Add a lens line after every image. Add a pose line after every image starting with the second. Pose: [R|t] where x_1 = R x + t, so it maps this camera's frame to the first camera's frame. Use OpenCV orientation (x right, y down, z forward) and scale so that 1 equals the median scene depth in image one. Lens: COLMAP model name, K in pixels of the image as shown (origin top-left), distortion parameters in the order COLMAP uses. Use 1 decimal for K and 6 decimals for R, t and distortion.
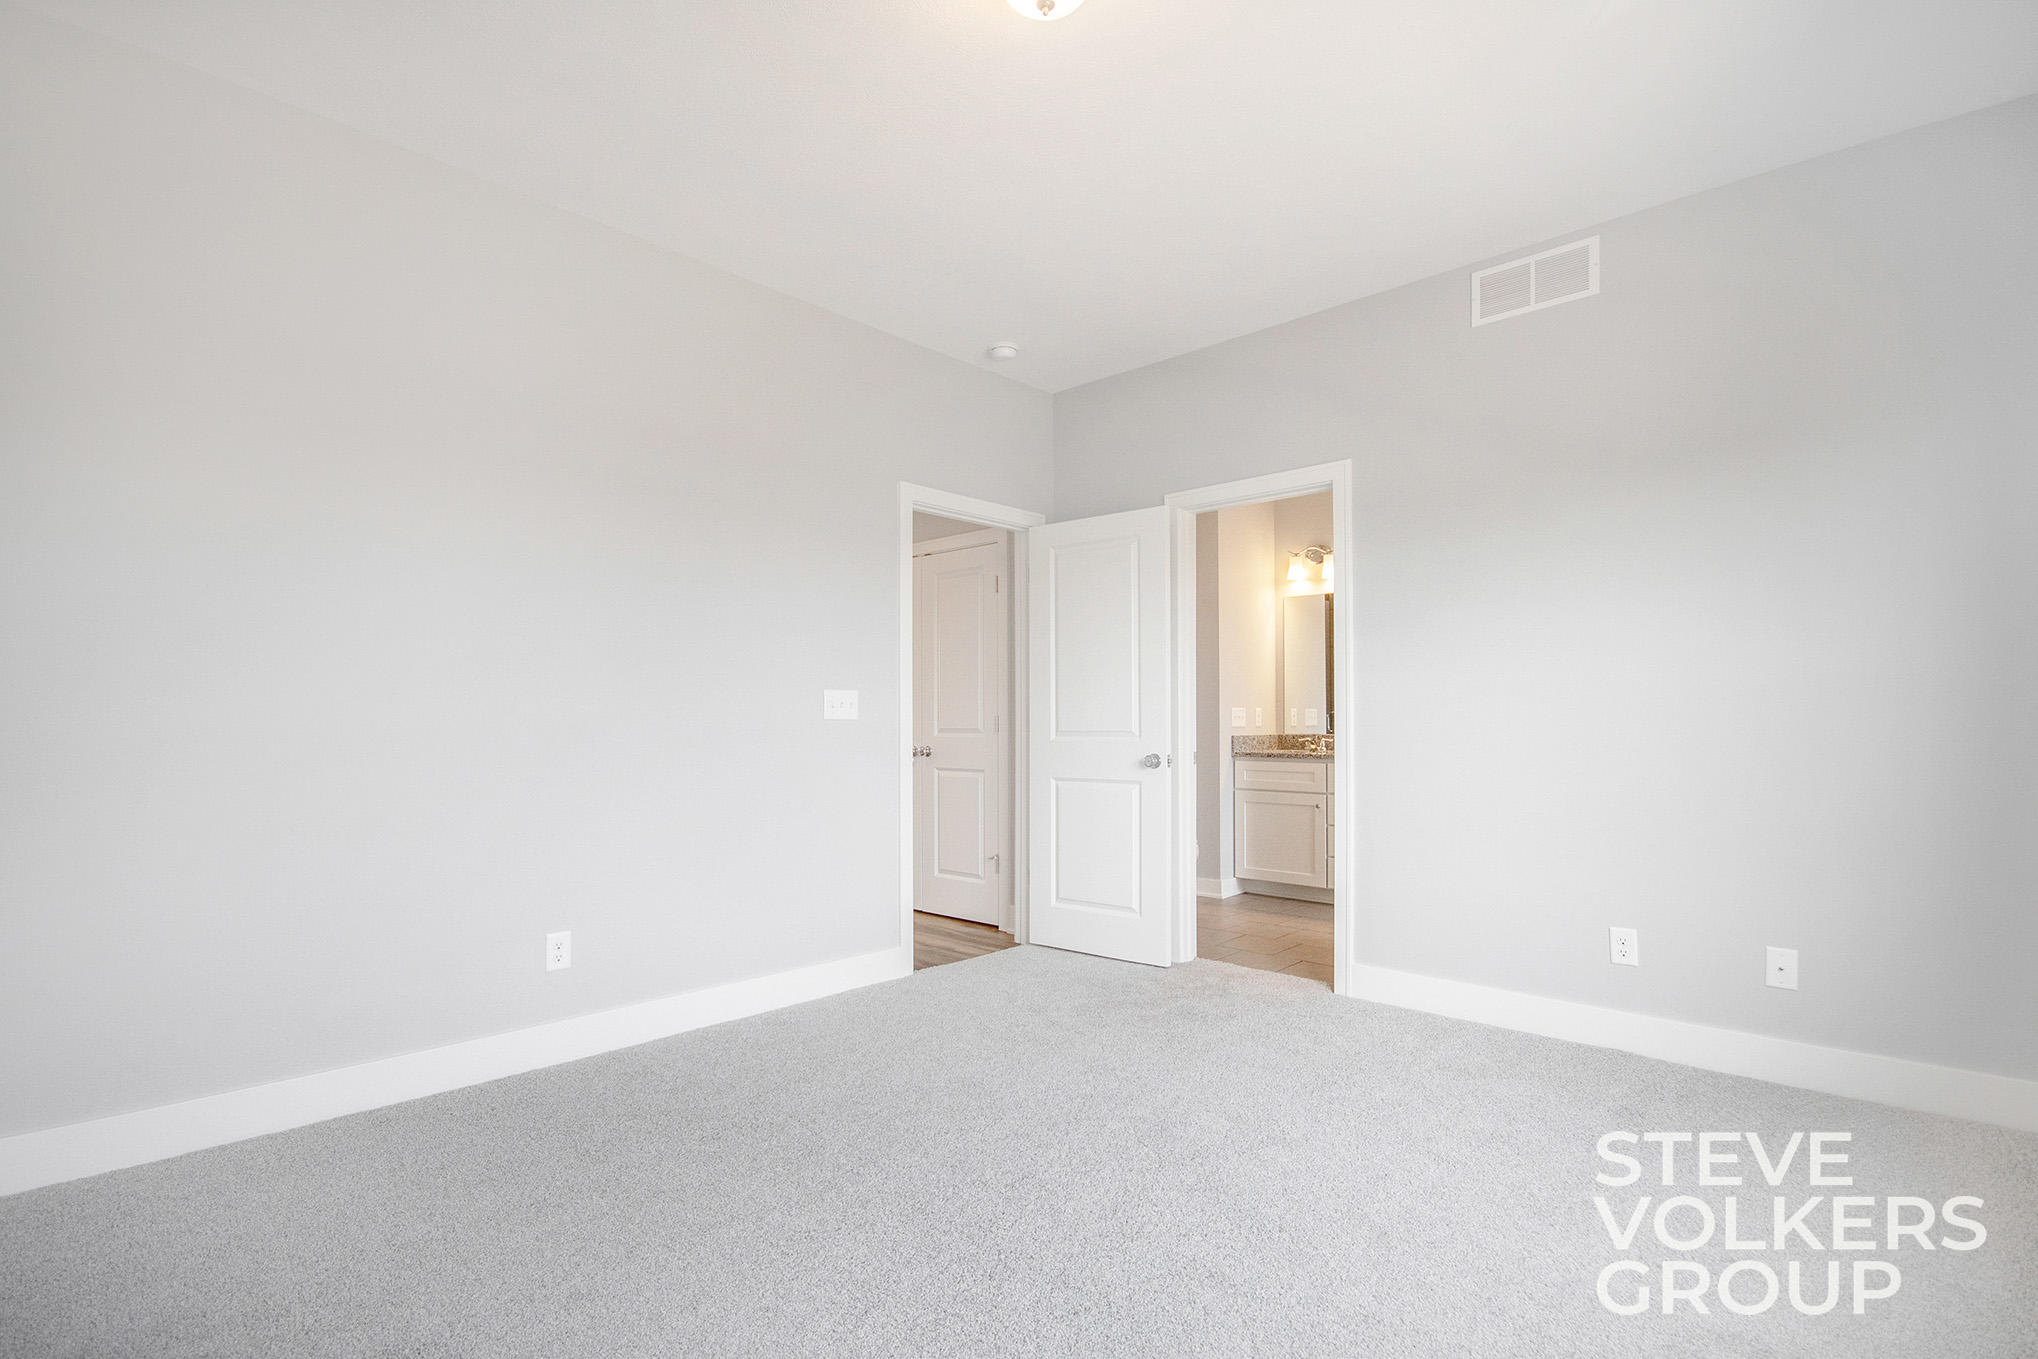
lens RADIAL K [[988.9, 0, 1049.0], [0, 988.9, 718.4], [0, 0, 1]] dist [0.001274, 0.000592]
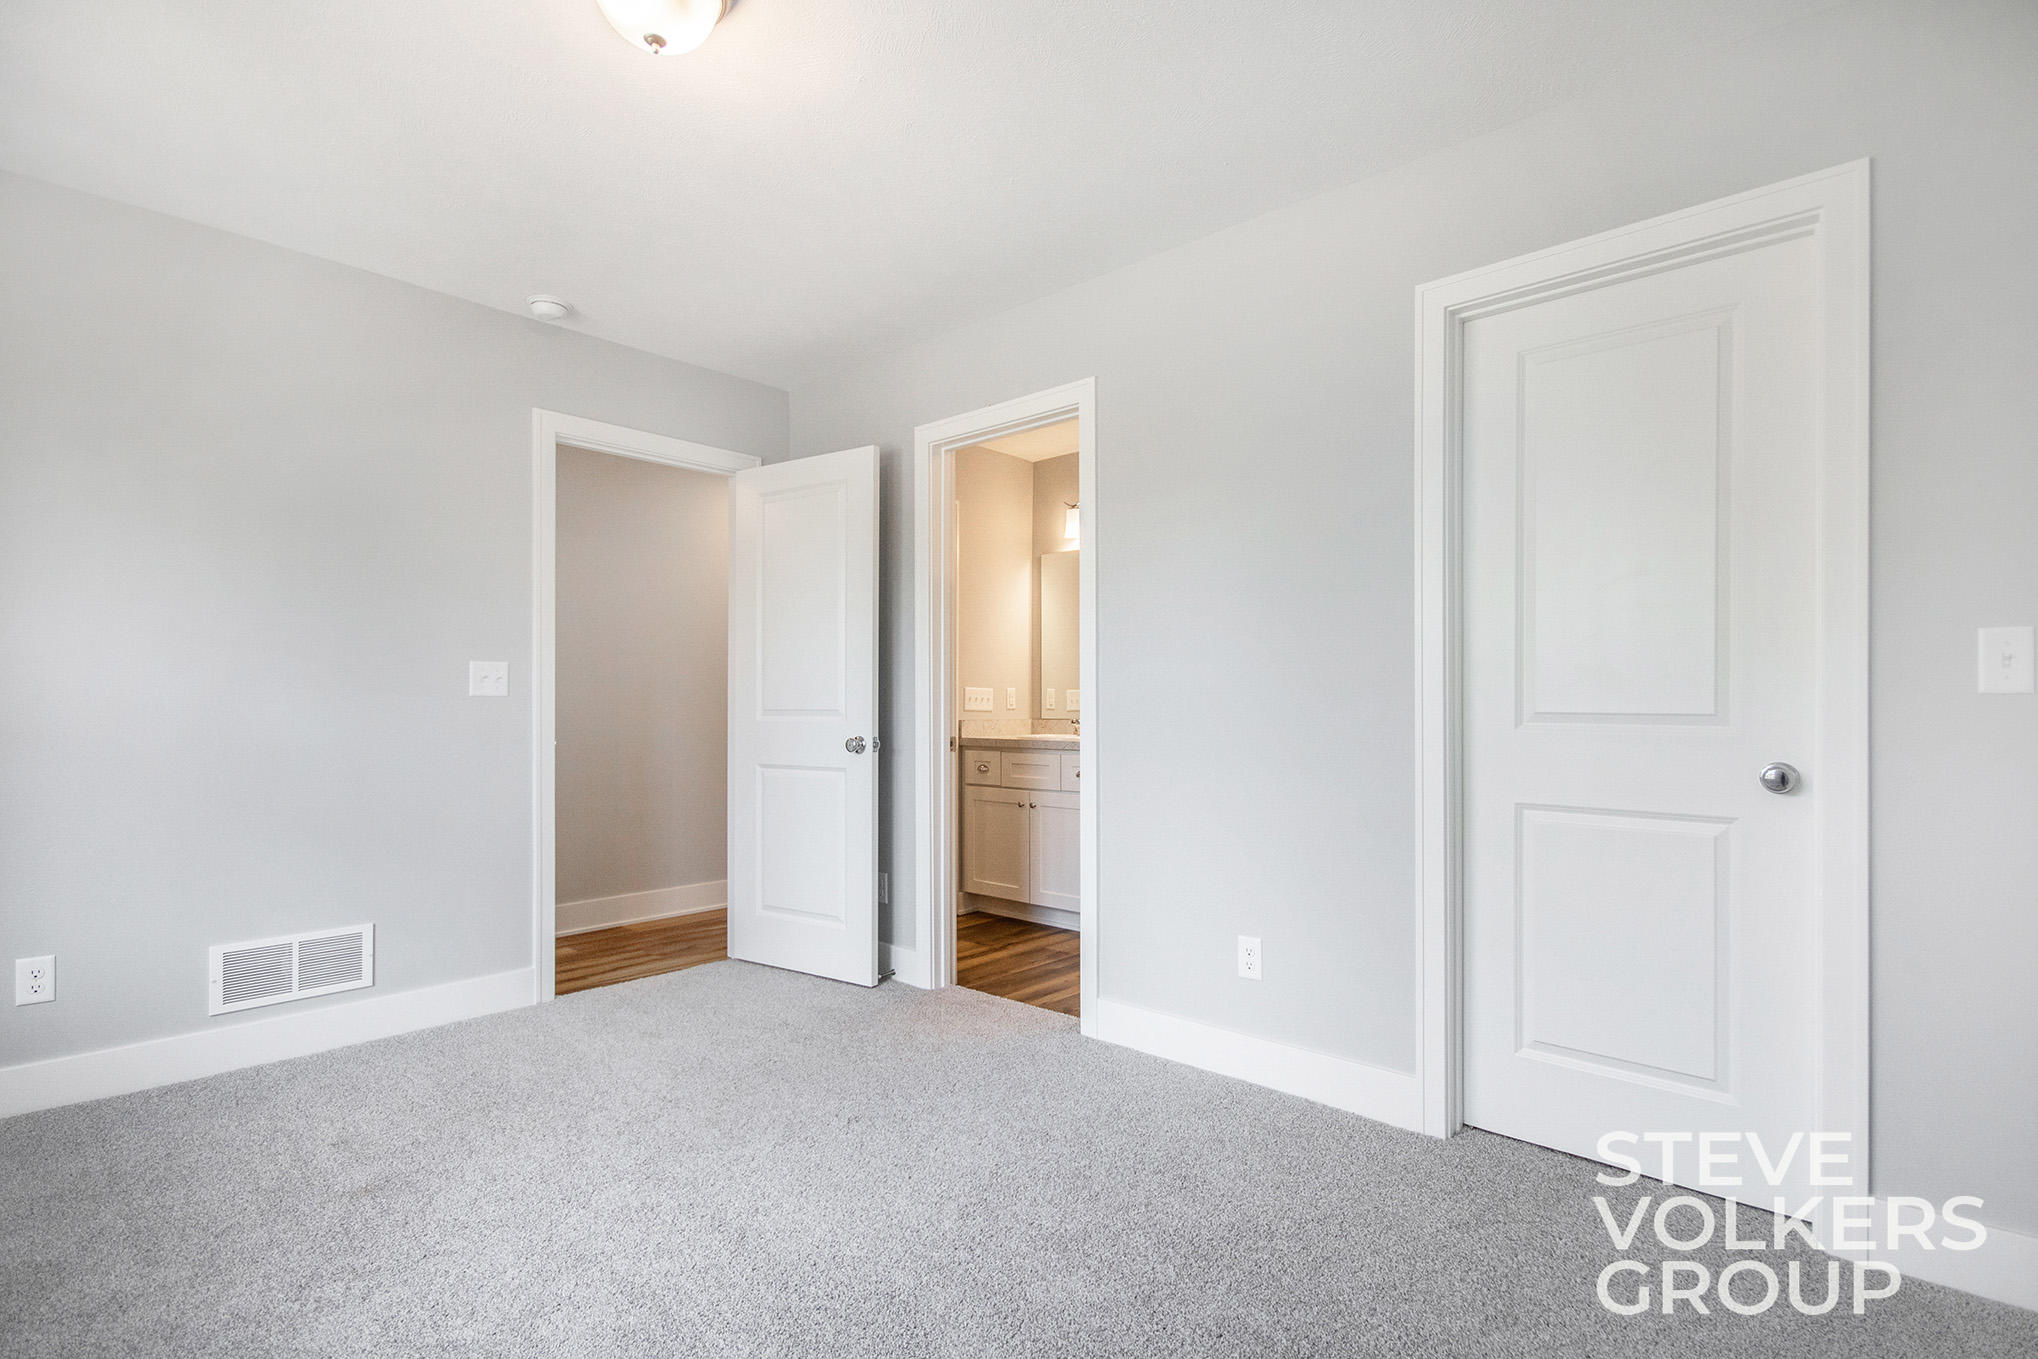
lens RADIAL K [[993.9, 0, 1016.8], [0, 993.9, 723.2], [0, 0, 1]] dist [0.000788, 0.000817]
pose [[0.999708, -0.004641, -0.023722, 0.277928], [0.004881, 0.999938, 0.010055, 0.018867], [0.023673, -0.010168, 0.999668, 0.177199]]
